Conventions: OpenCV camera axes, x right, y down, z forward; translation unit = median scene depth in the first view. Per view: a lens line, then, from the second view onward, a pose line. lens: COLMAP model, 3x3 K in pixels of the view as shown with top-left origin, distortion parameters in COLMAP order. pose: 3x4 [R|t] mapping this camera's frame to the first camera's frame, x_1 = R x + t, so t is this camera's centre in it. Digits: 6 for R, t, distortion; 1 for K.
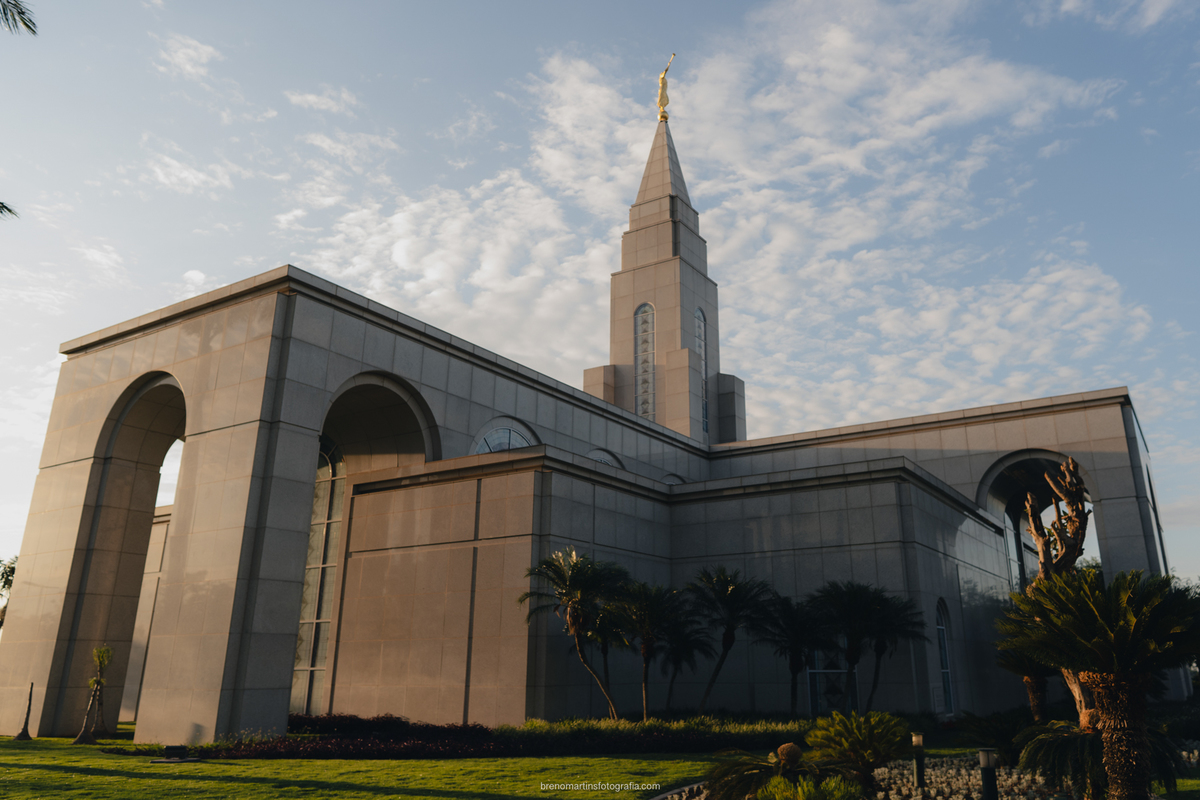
lens RADIAL K [[863.9, 0, 677.1], [0, 863.9, 396.5], [0, 0, 1]] dist [0.000936, 0.001900]
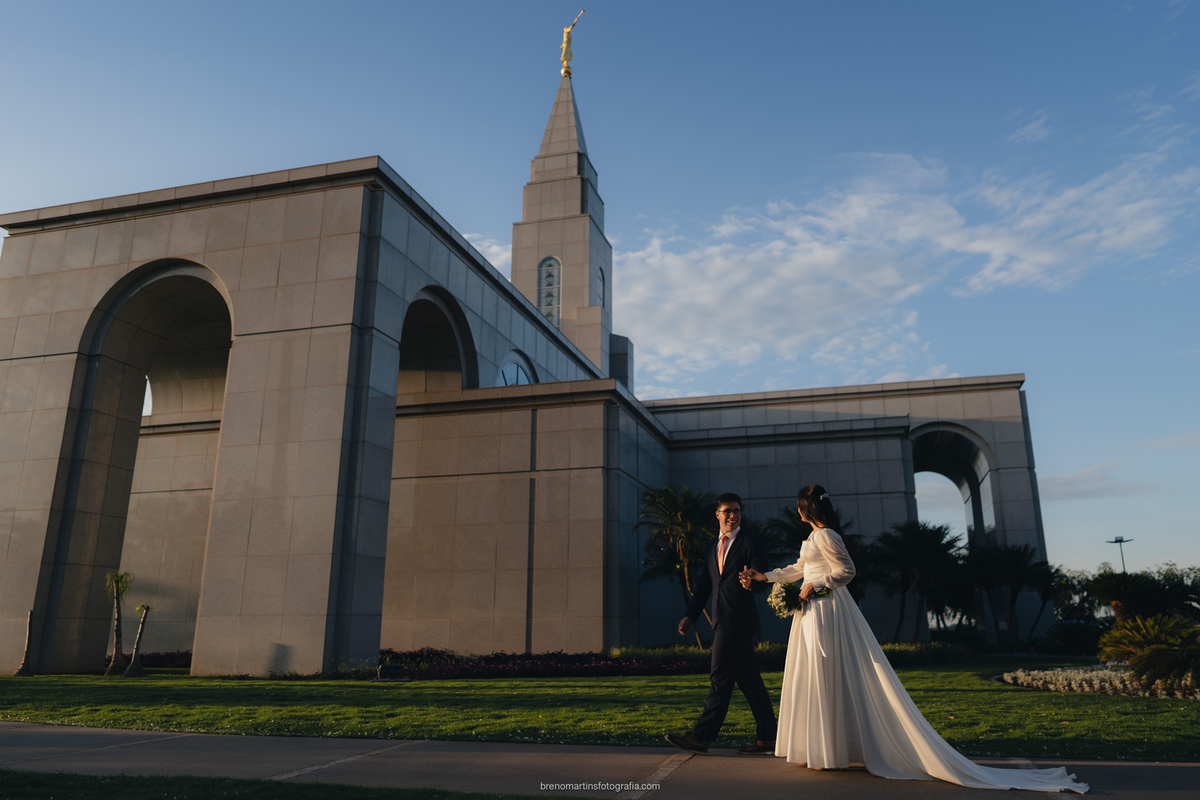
lens RADIAL K [[833.2, 0, 645.5], [0, 833.2, 411.4], [0, 0, 1]] dist [0.003573, -0.001289]
pose [[0.960630, 0.068811, 0.269176, -0.336097], [-0.081418, 0.996032, 0.035941, 0.050059], [-0.265635, -0.056442, 0.962420, 0.060318]]
